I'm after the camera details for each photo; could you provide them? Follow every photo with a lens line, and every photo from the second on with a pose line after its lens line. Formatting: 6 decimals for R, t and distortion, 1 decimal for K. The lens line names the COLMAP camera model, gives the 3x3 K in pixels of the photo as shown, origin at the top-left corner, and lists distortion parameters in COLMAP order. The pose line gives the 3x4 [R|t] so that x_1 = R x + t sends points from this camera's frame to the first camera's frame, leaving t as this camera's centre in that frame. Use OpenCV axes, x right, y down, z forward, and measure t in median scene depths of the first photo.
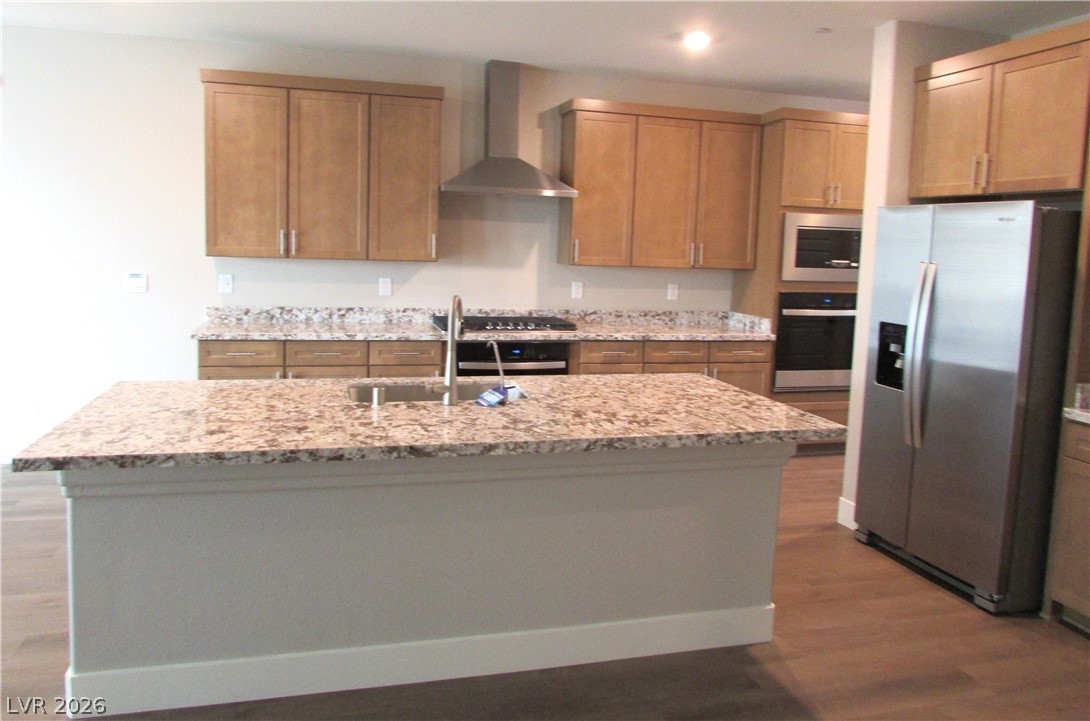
lens RADIAL K [[775.7, 0, 542.0], [0, 775.7, 307.4], [0, 0, 1]] dist [-0.027487, 0.014173]
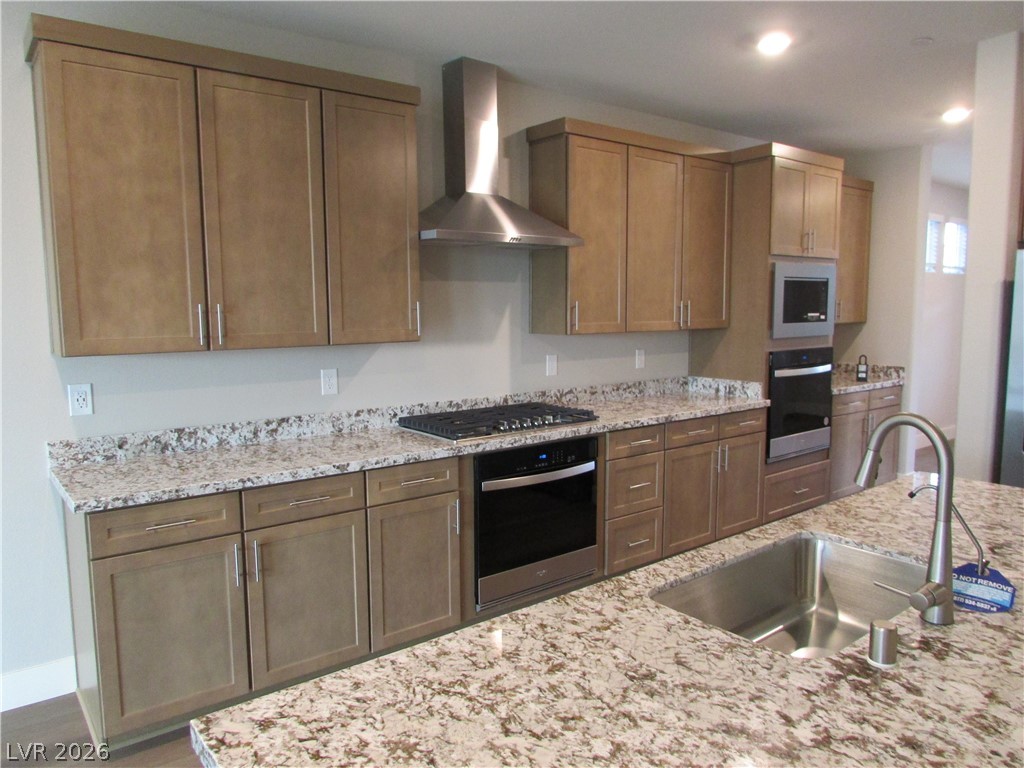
lens RADIAL K [[729.3, 0, 508.7], [0, 729.3, 380.0], [0, 0, 1]] dist [-0.032085, 0.023411]
pose [[0.922454, -0.079950, 0.377739, -0.307552], [0.070937, 0.996767, 0.037738, -0.042569], [-0.379535, -0.008016, 0.925143, 0.357911]]
